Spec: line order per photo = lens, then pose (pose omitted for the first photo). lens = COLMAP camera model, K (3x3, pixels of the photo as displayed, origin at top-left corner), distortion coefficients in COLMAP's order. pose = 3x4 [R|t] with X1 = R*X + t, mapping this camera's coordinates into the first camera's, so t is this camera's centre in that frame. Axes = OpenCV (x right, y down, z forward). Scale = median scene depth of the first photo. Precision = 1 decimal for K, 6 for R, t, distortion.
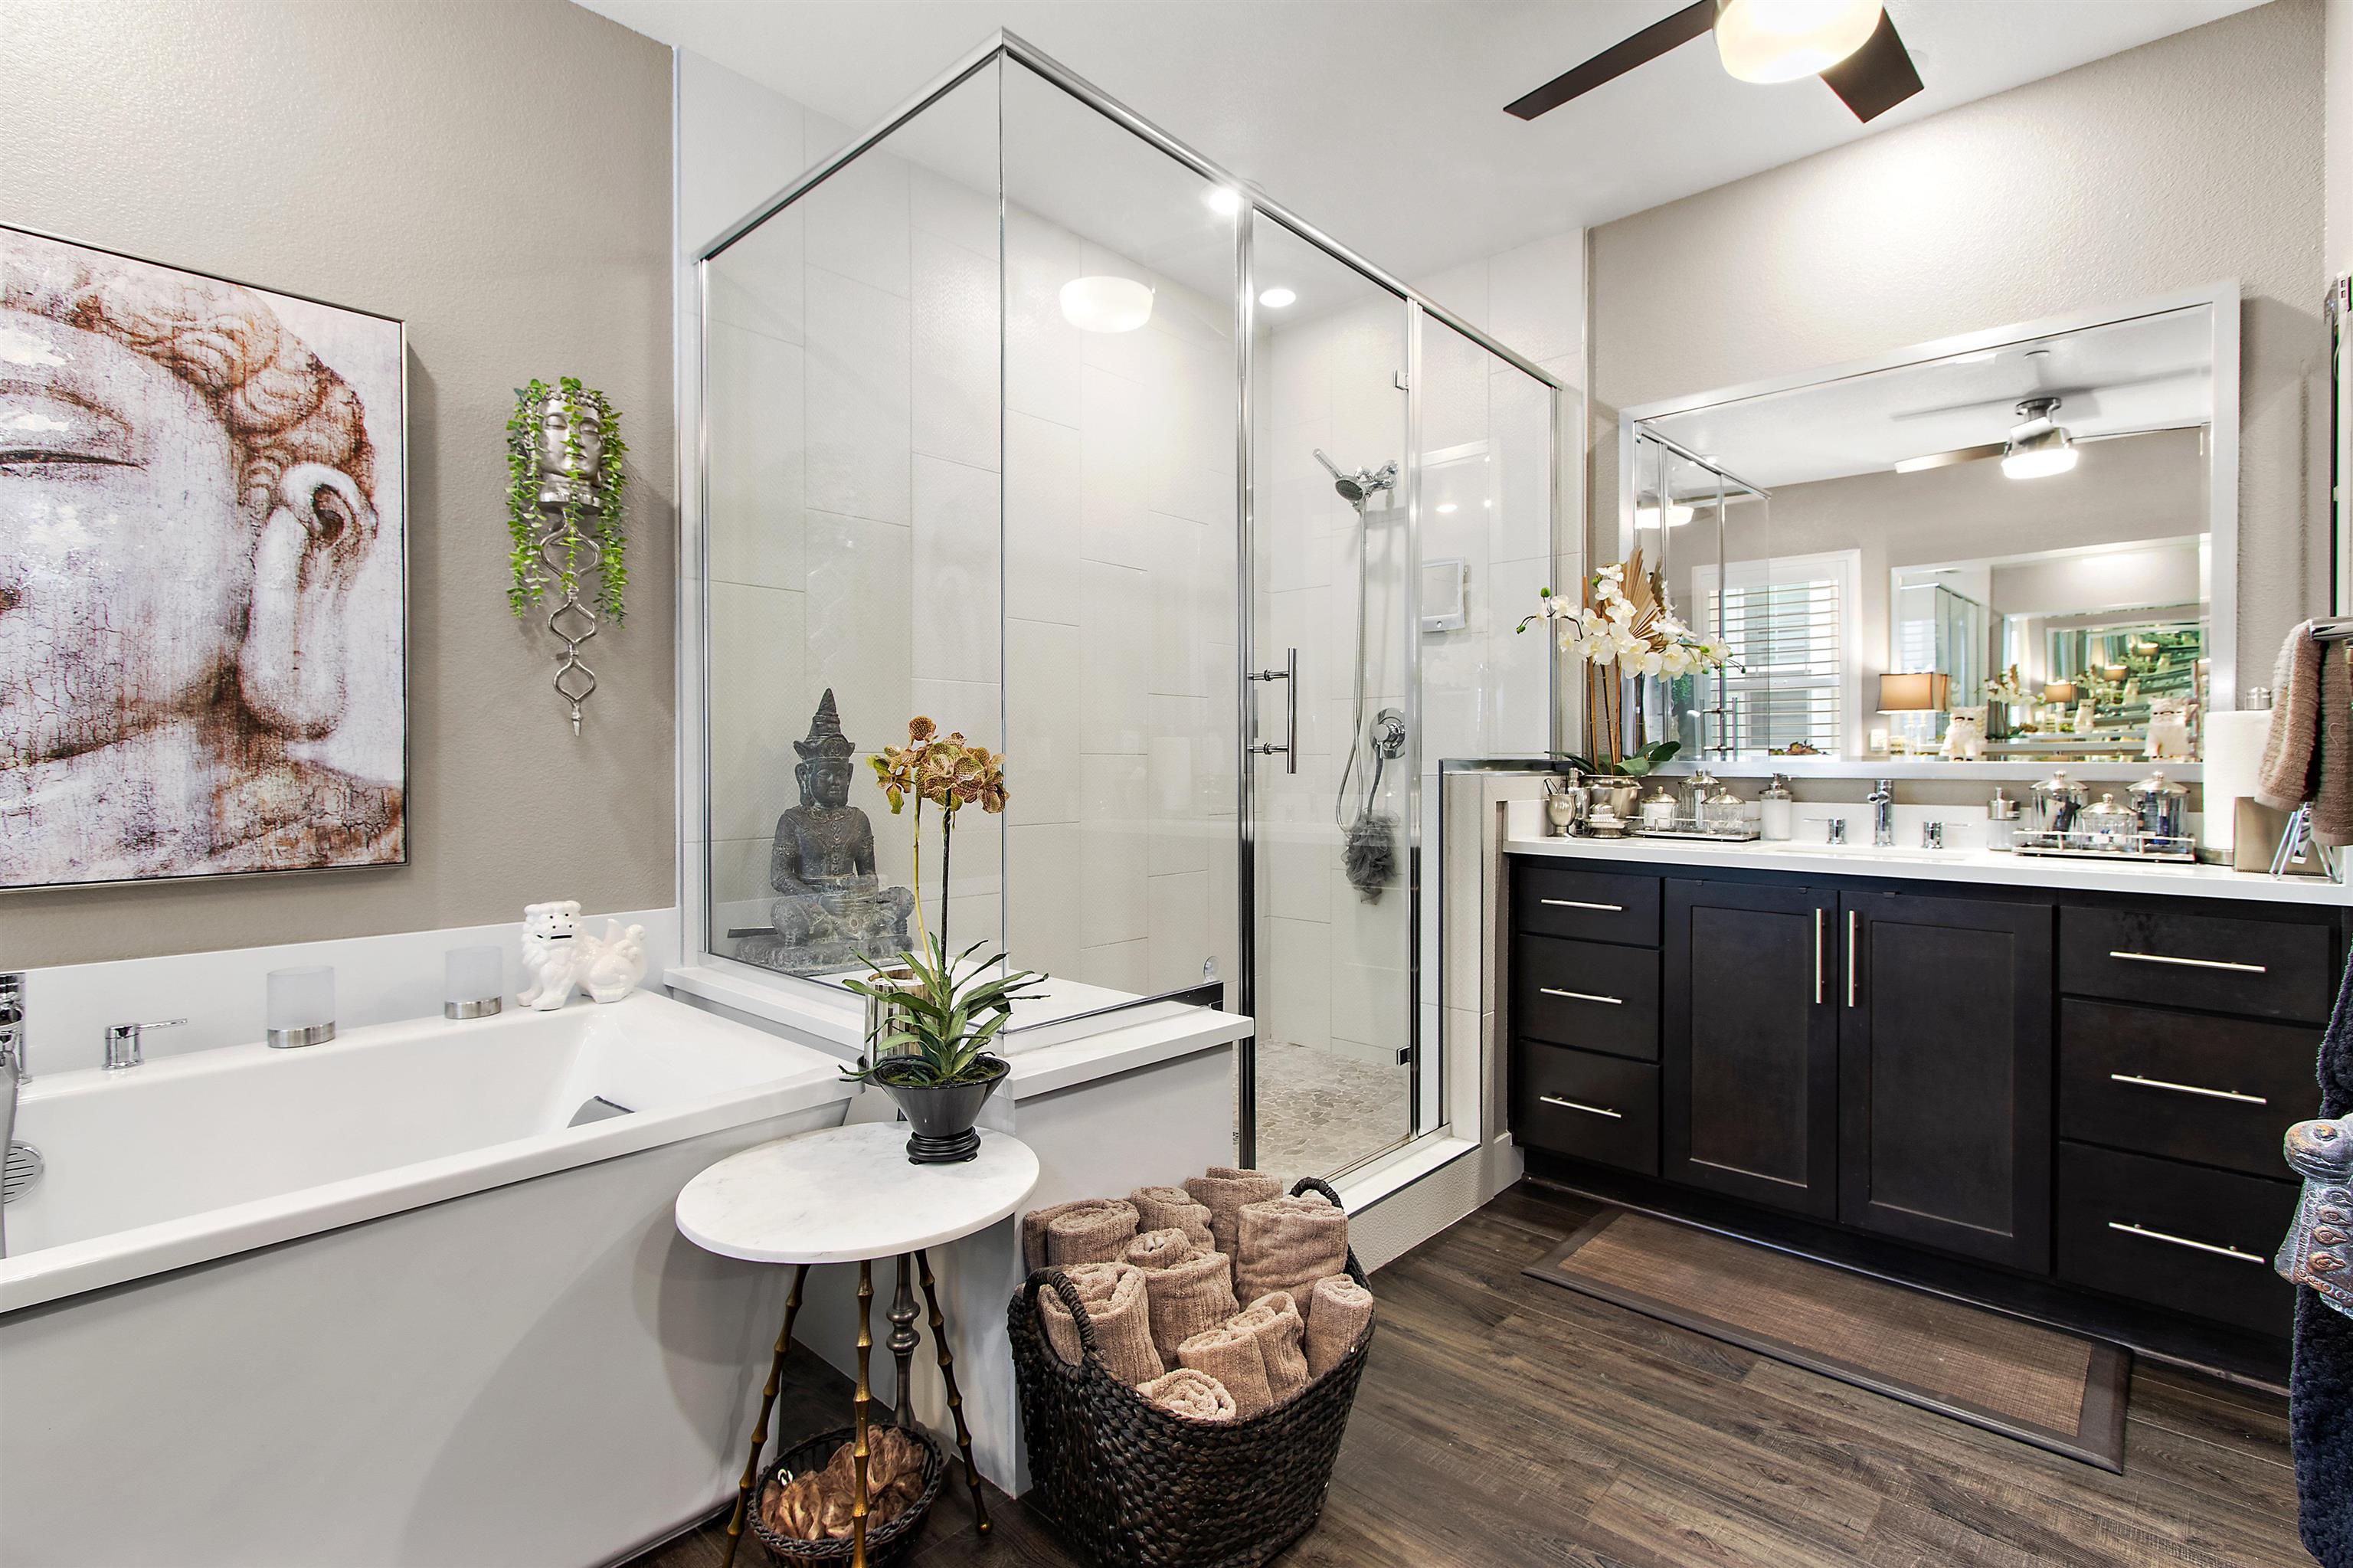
lens RADIAL K [[1087.6, 0, 1178.6], [0, 1087.6, 762.4], [0, 0, 1]] dist [-0.000613, -0.000454]
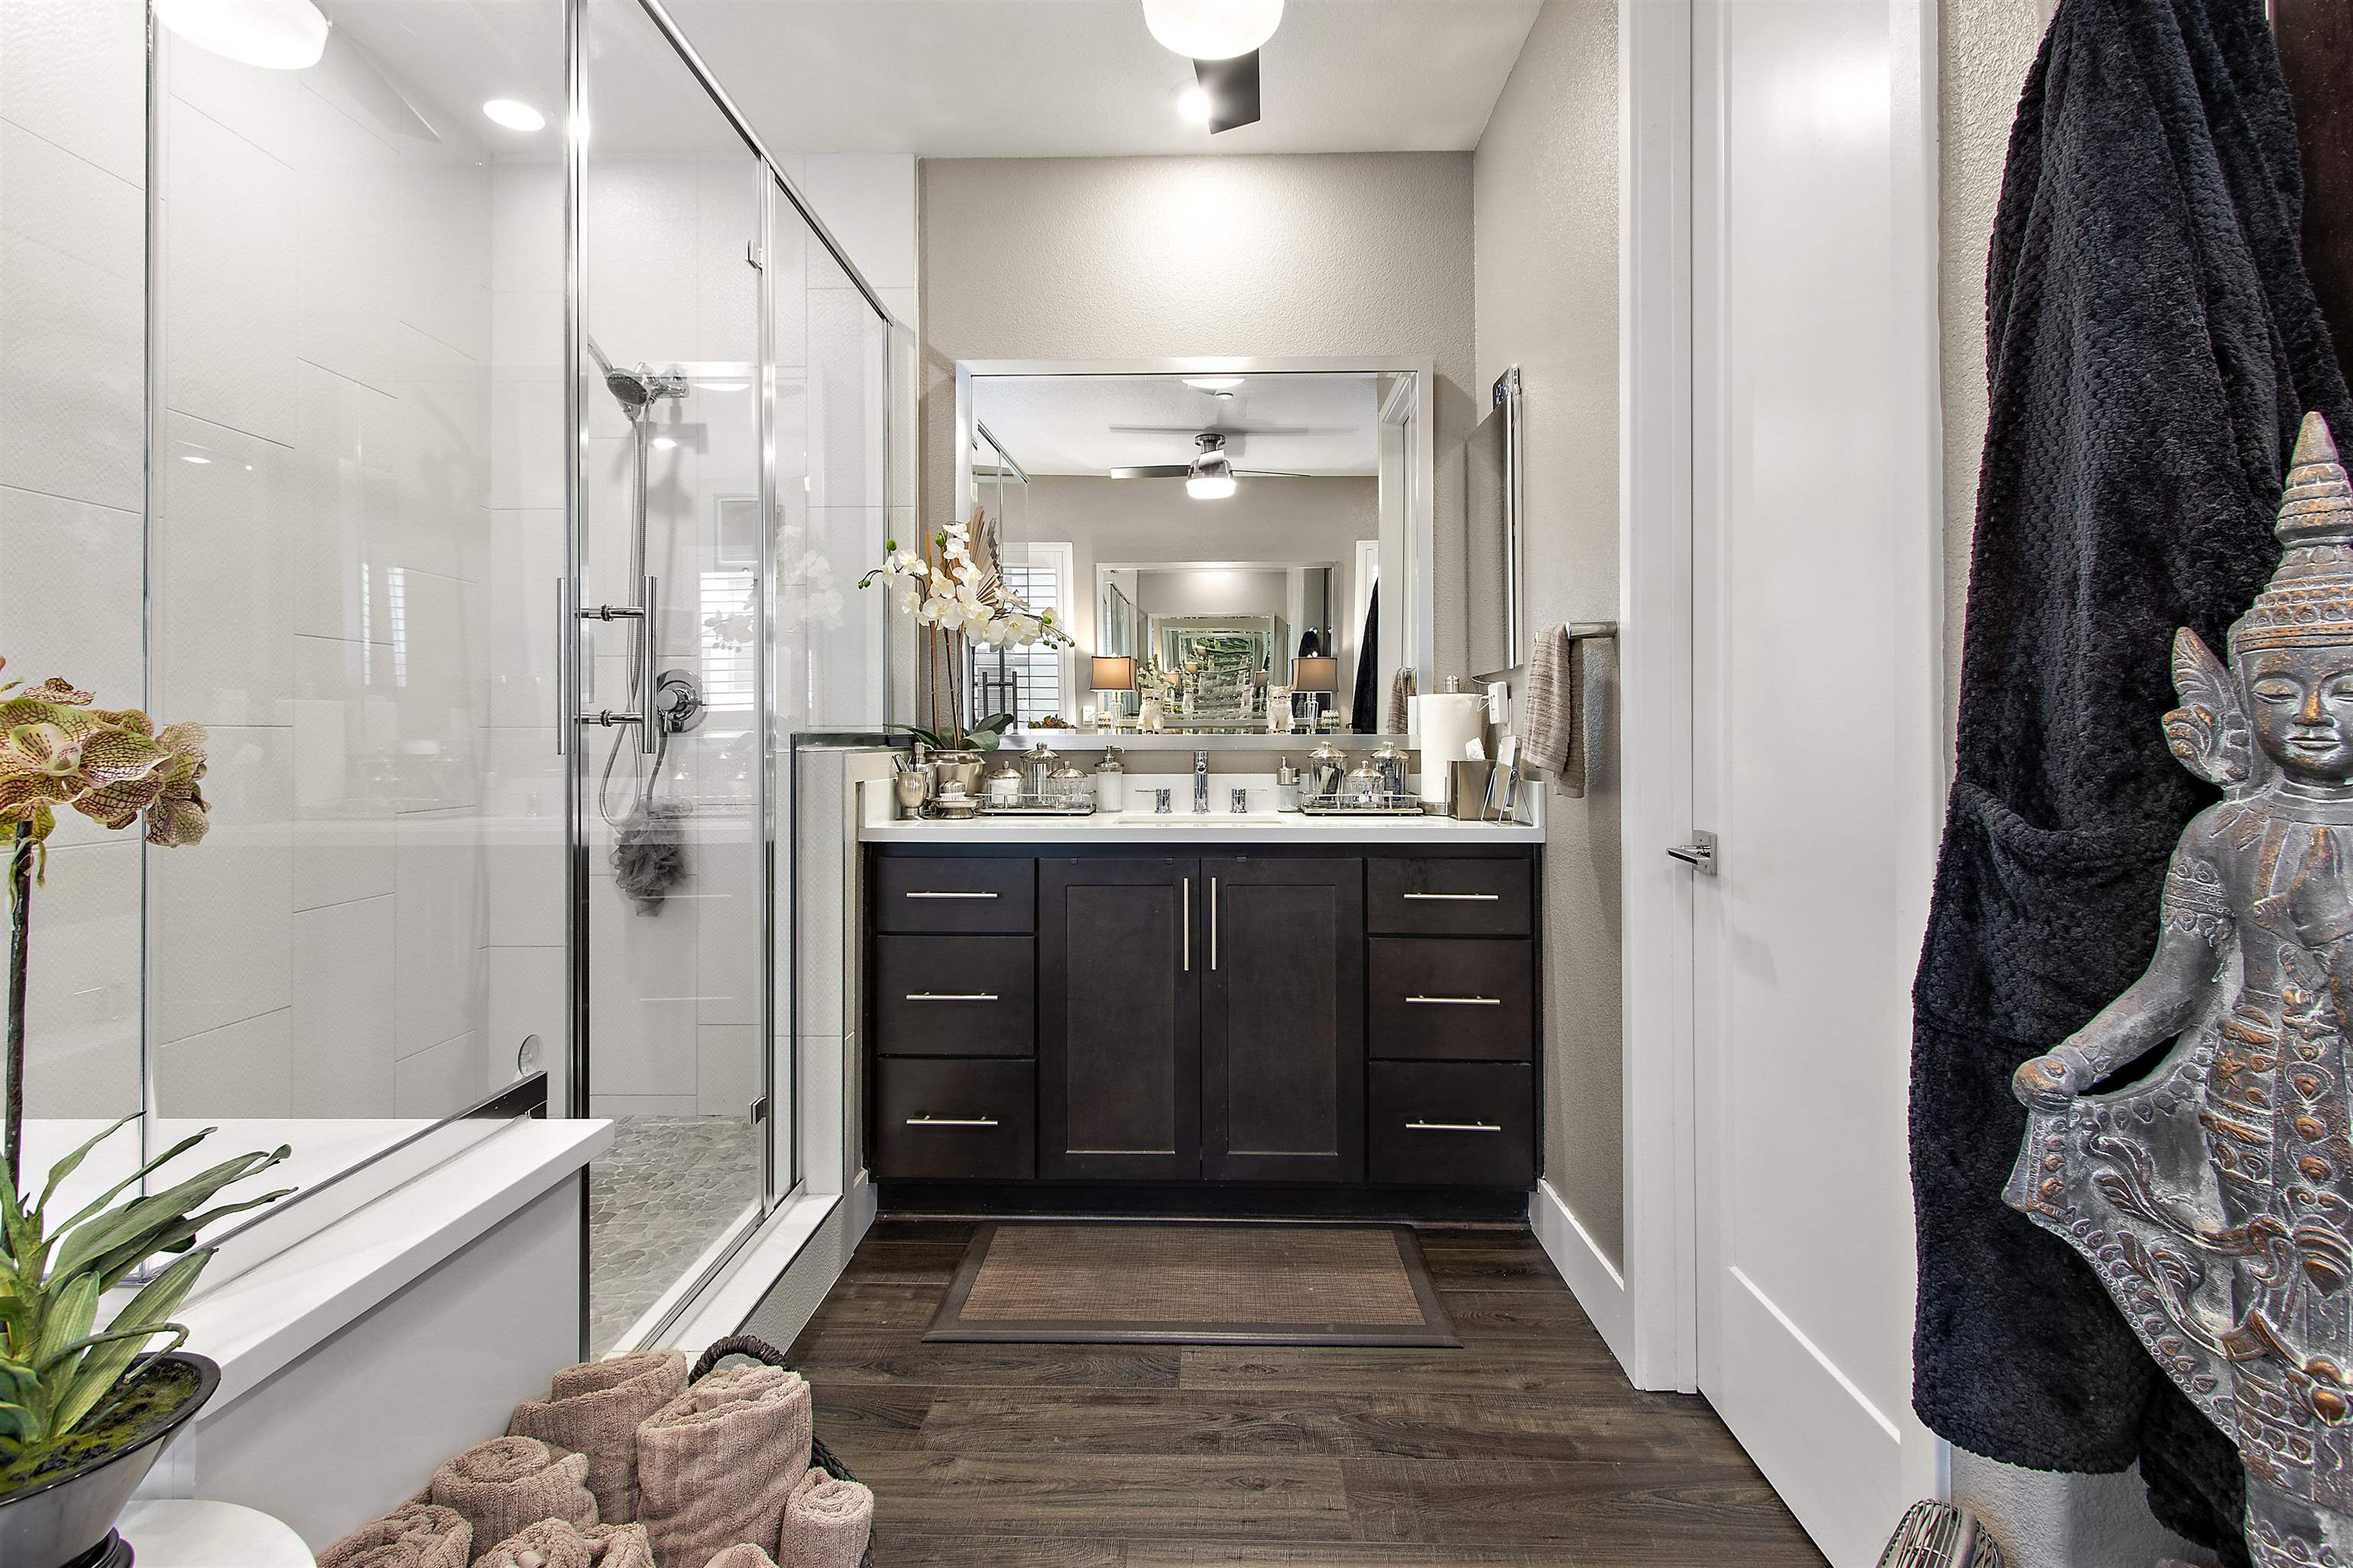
lens RADIAL K [[1103.7, 0, 1181.7], [0, 1103.7, 720.9], [0, 0, 1]] dist [0.001879, -0.000189]
pose [[0.749327, 0.004913, 0.662182, -0.095054], [0.004278, 0.999916, -0.012260, -0.000582], [-0.662186, 0.012020, 0.749243, 0.202312]]
